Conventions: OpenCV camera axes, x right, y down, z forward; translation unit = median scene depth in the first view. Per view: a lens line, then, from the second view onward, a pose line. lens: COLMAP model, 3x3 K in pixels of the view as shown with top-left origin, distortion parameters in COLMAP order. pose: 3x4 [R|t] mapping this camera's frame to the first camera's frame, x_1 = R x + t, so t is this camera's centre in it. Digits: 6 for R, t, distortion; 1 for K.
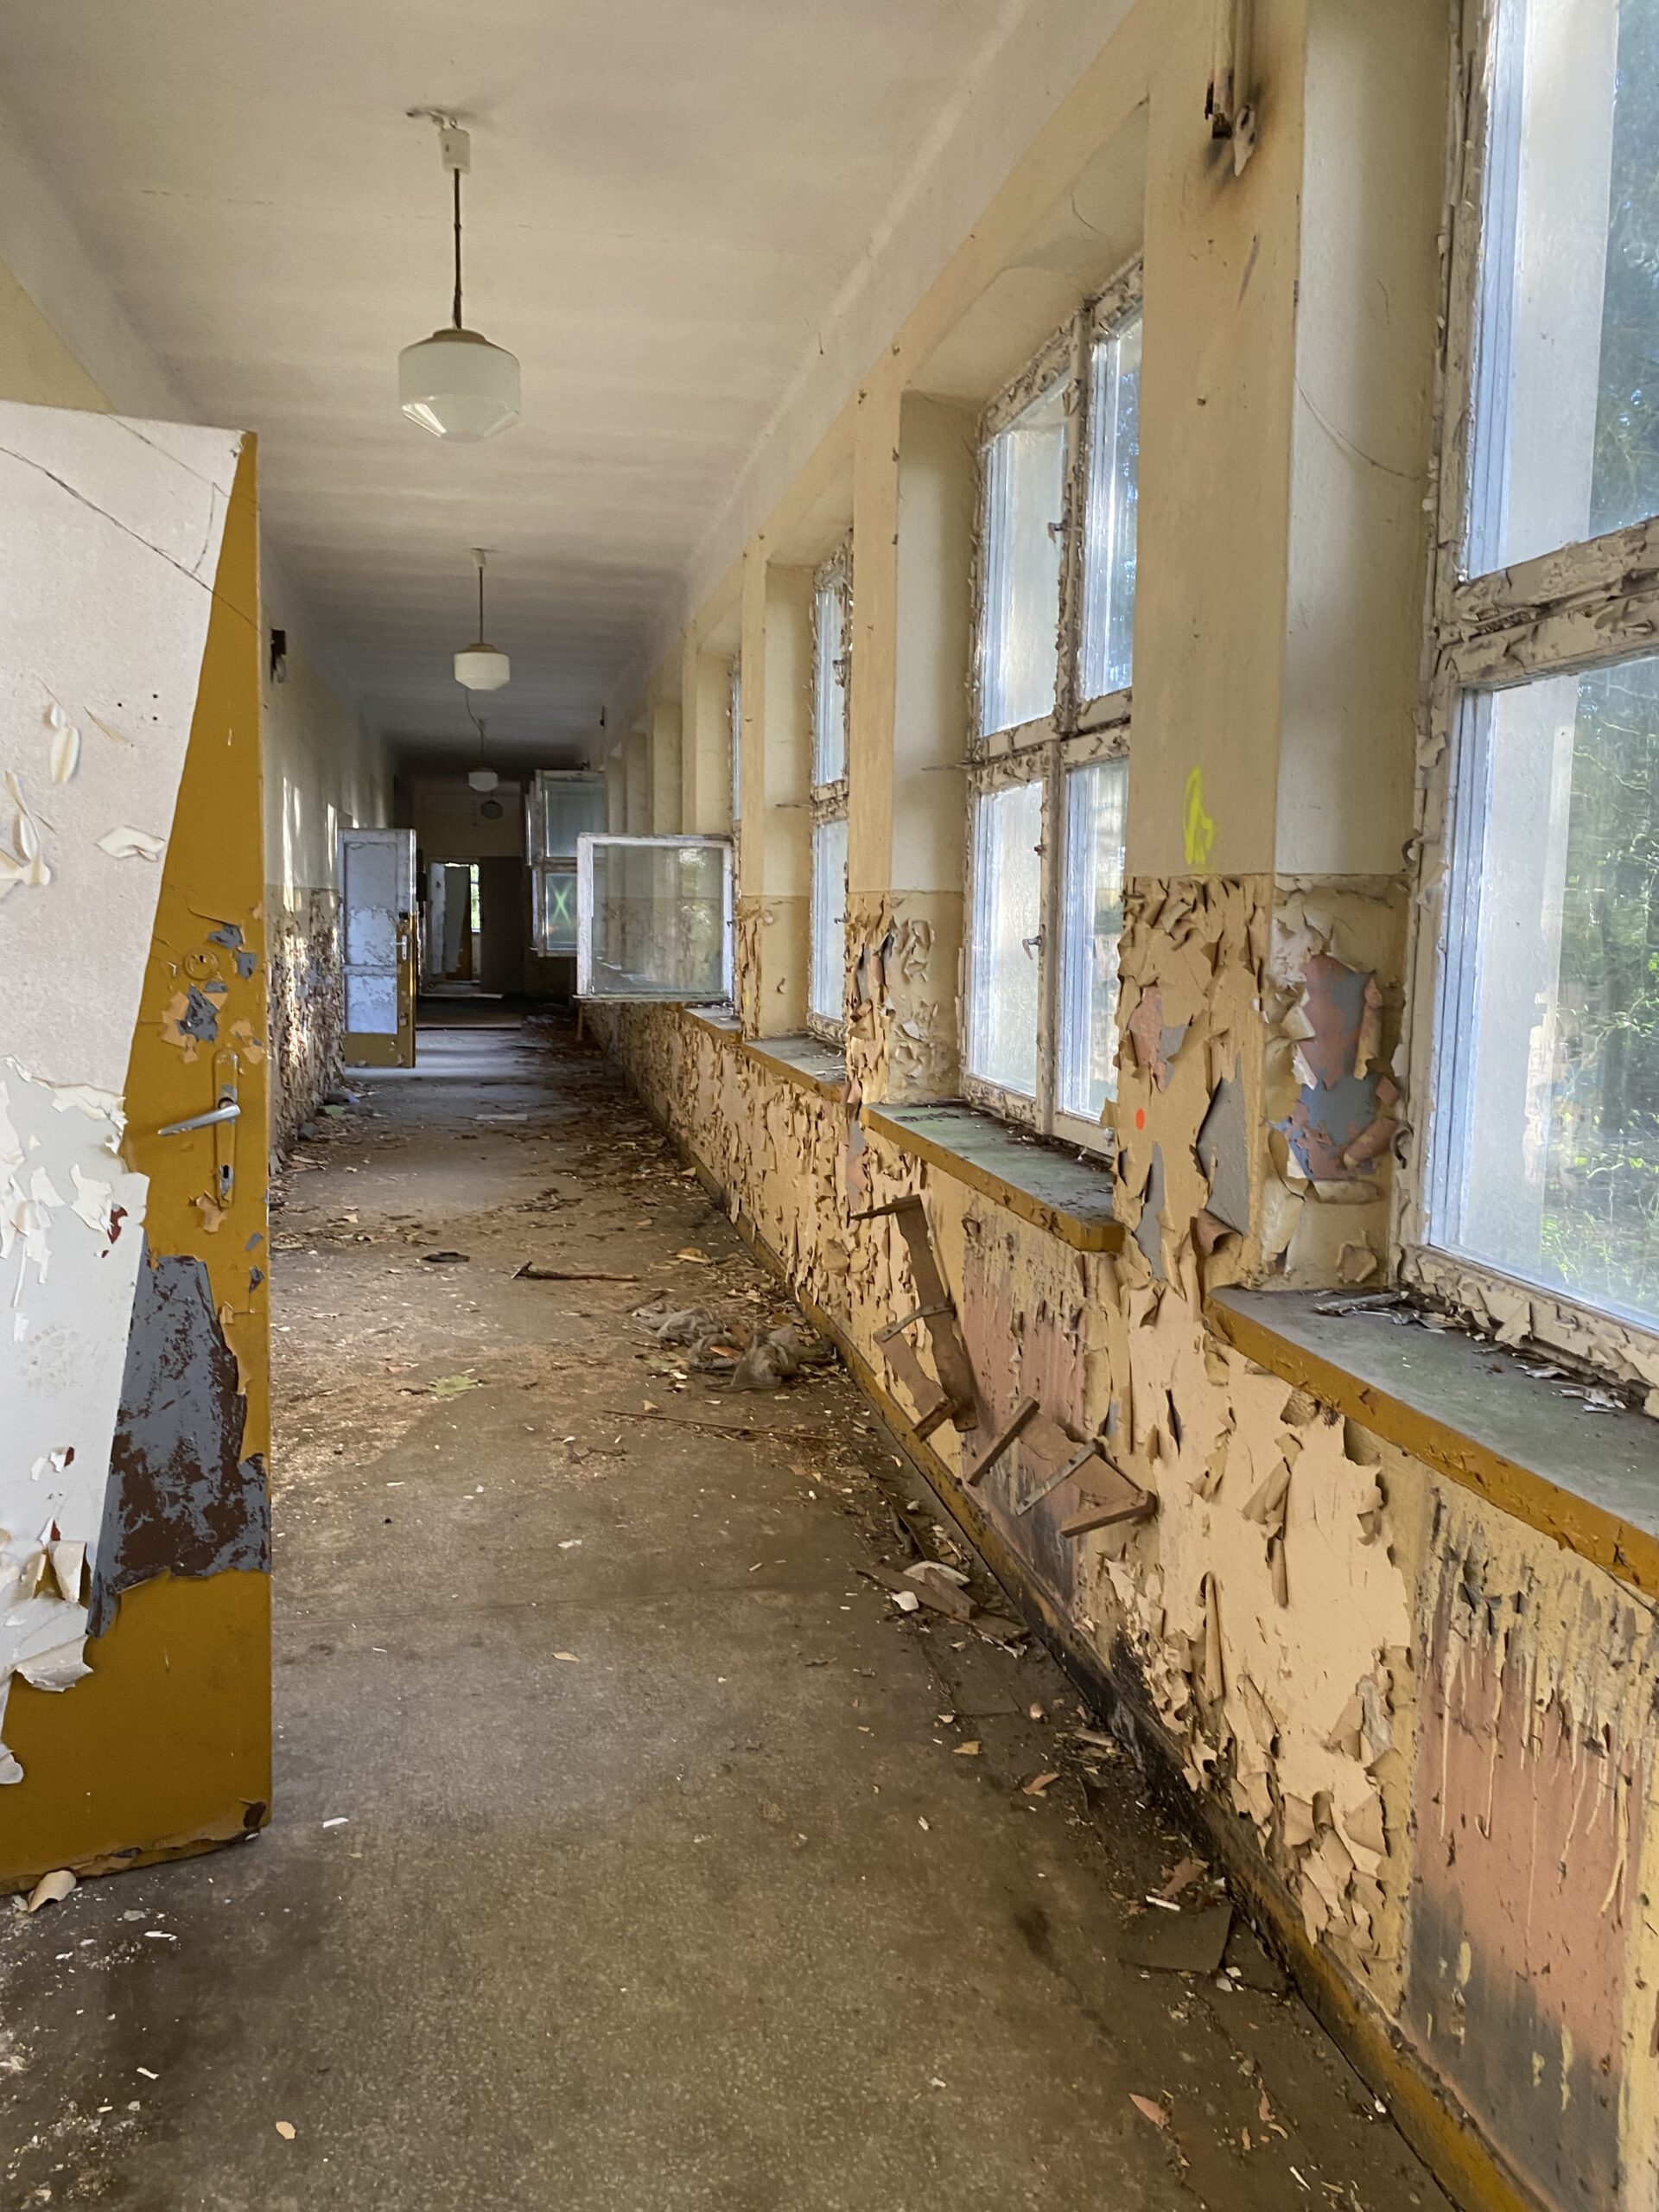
lens RADIAL K [[1541.5, 0, 831.4], [0, 1541.5, 1080.1], [0, 0, 1]] dist [-0.002816, -0.003420]
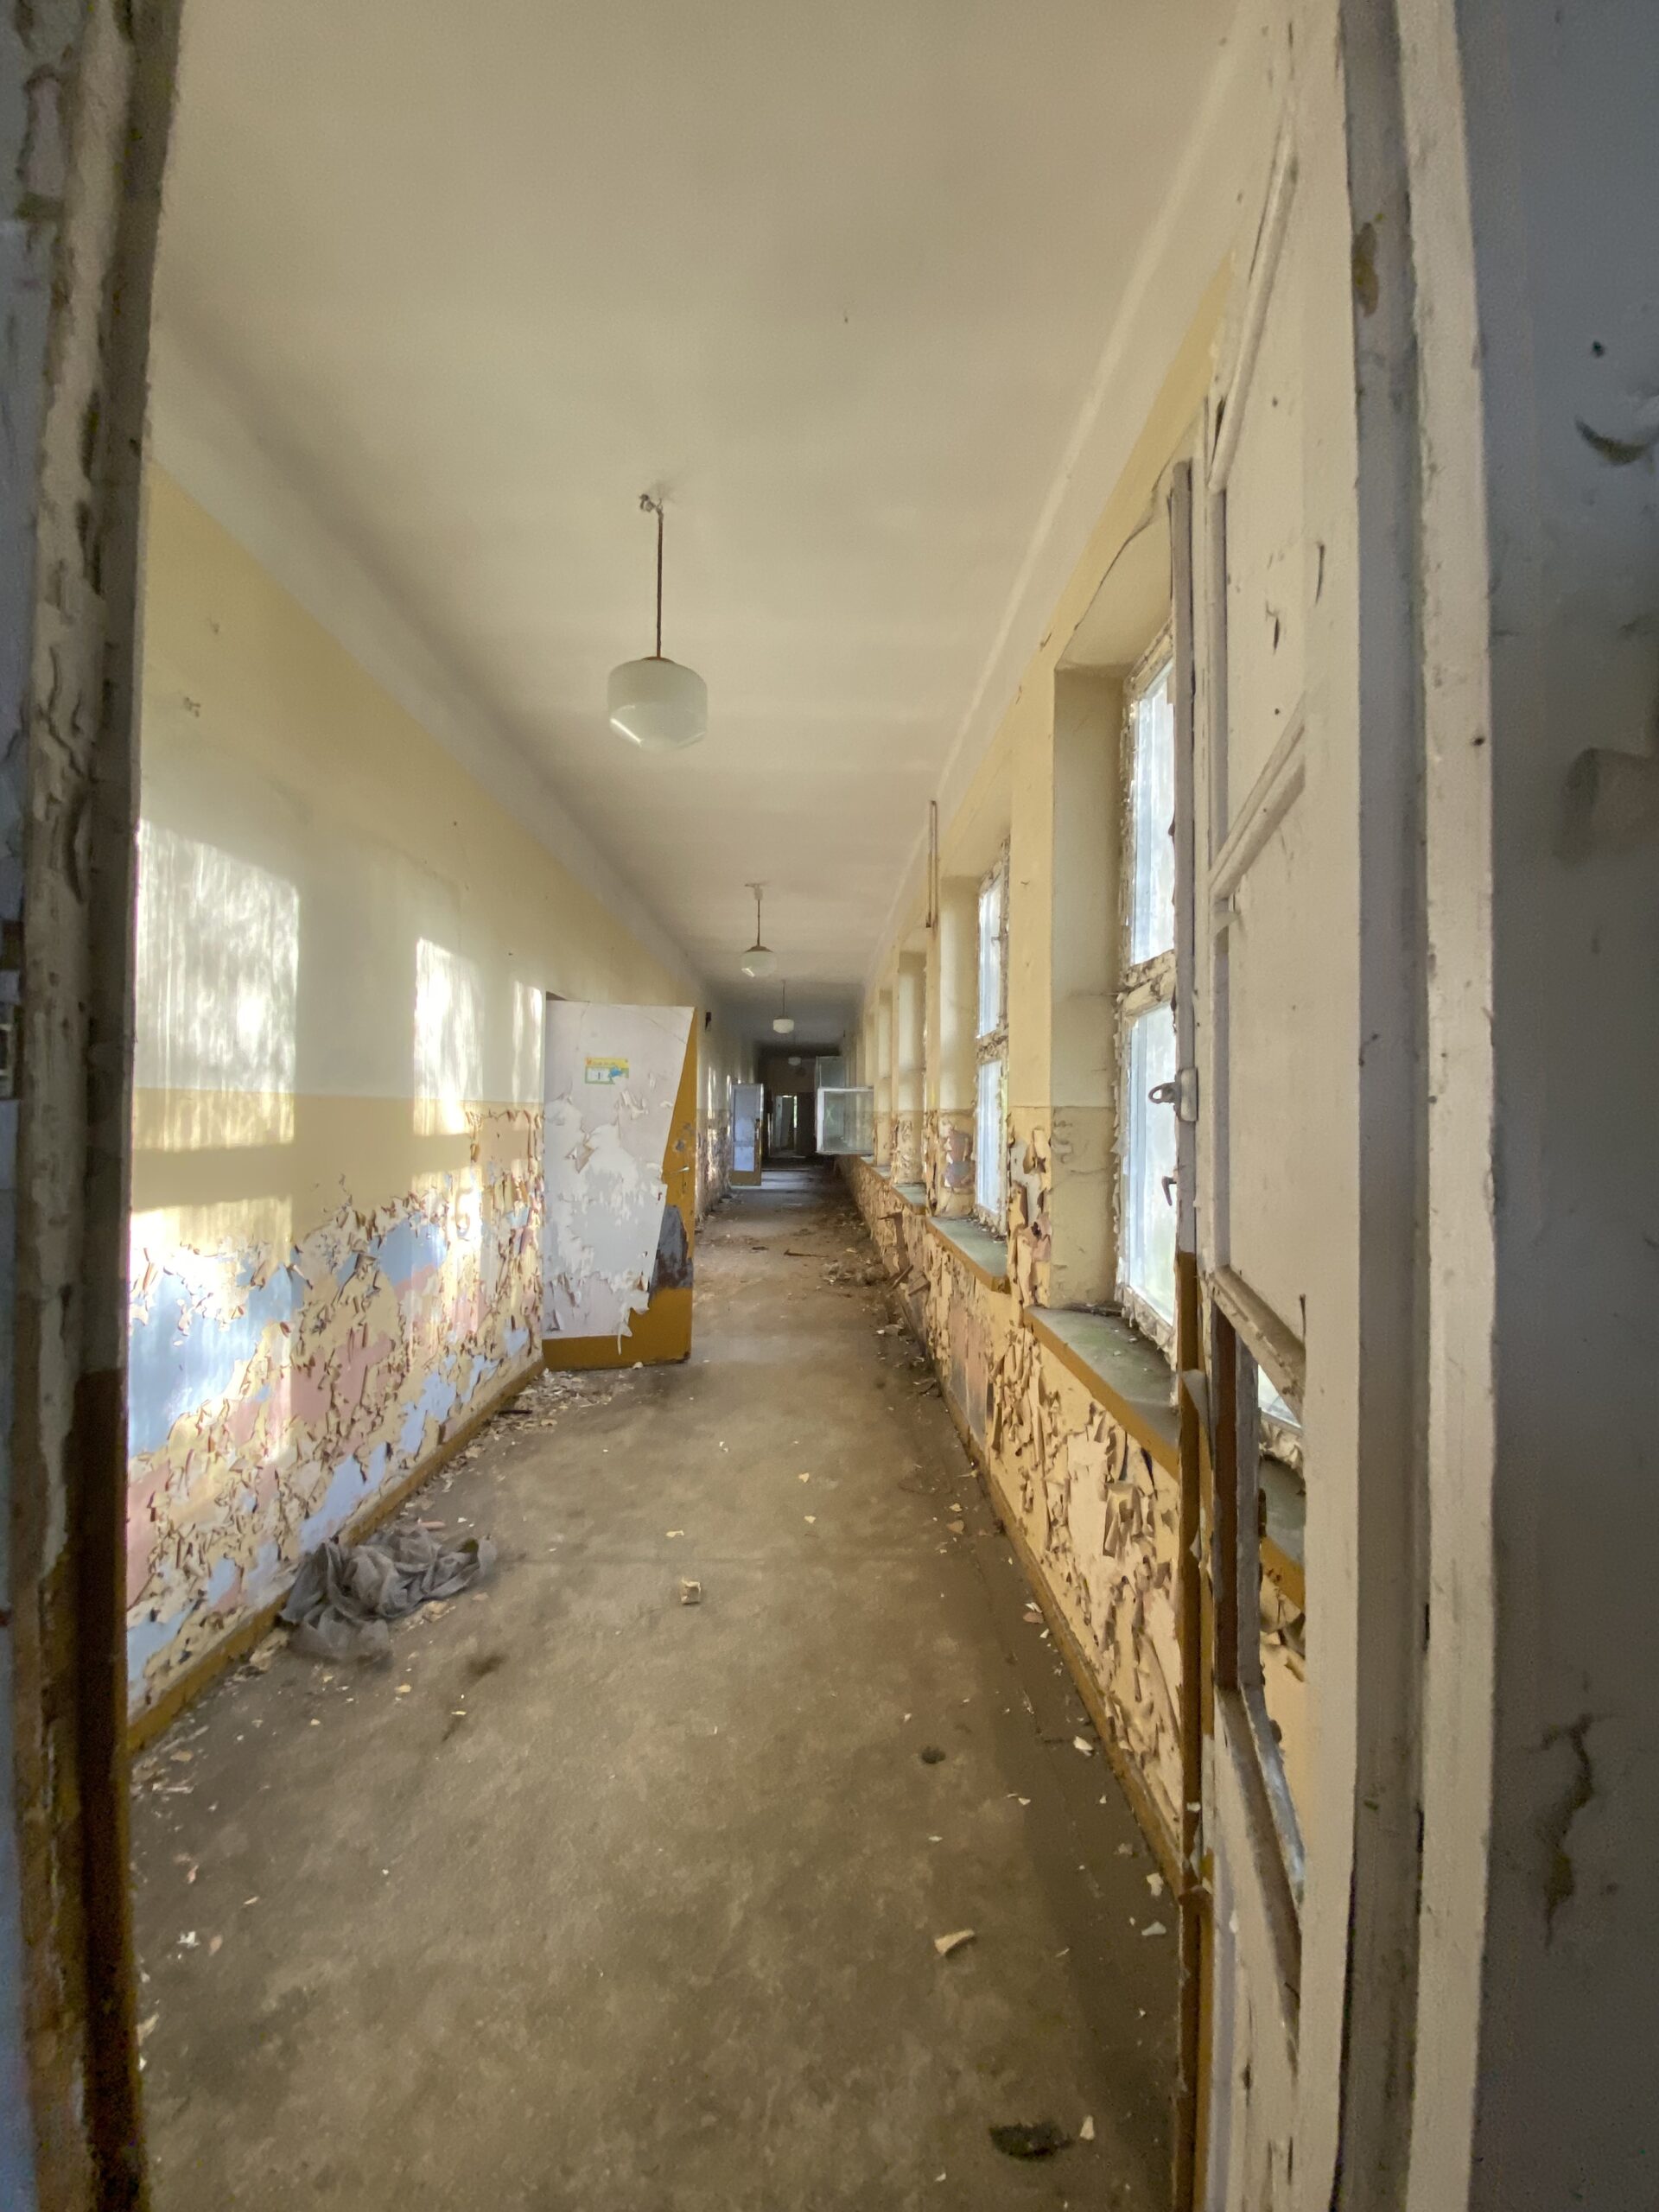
lens RADIAL K [[892.7, 0, 829.5], [0, 892.7, 1106.0], [0, 0, 1]] dist [0.000168, -0.000001]
pose [[0.977654, -0.011012, -0.209933, 0.184205], [-0.014364, 0.992794, -0.118971, 0.050311], [0.209730, 0.119328, 0.970450, -0.476207]]
